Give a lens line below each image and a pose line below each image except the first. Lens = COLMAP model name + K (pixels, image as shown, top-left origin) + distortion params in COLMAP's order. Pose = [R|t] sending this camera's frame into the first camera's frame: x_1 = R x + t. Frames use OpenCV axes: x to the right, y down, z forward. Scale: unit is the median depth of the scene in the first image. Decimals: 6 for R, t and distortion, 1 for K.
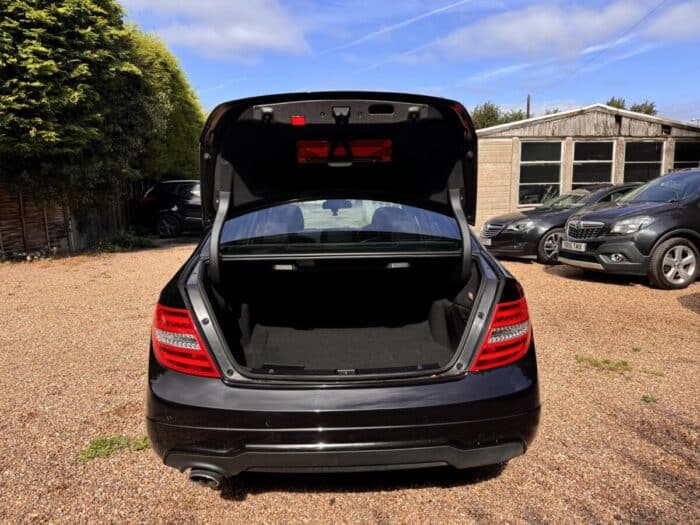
lens RADIAL K [[478.1, 0, 348.3], [0, 478.1, 254.5], [0, 0, 1]] dist [-0.007486, -0.002964]
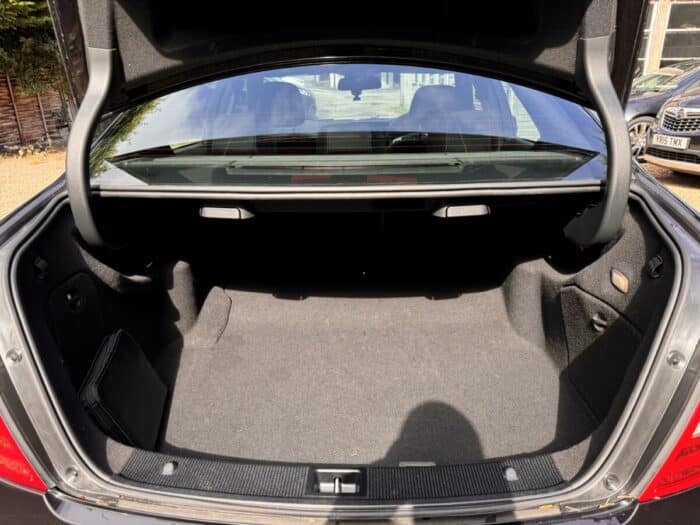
lens RADIAL K [[478.1, 0, 348.3], [0, 478.1, 254.5], [0, 0, 1]] dist [-0.007486, -0.002964]
pose [[0.997168, 0.020469, -0.072372, 0.008219], [-0.003483, 0.973788, 0.227432, -0.012396], [0.075130, -0.226536, 0.971101, 0.160085]]
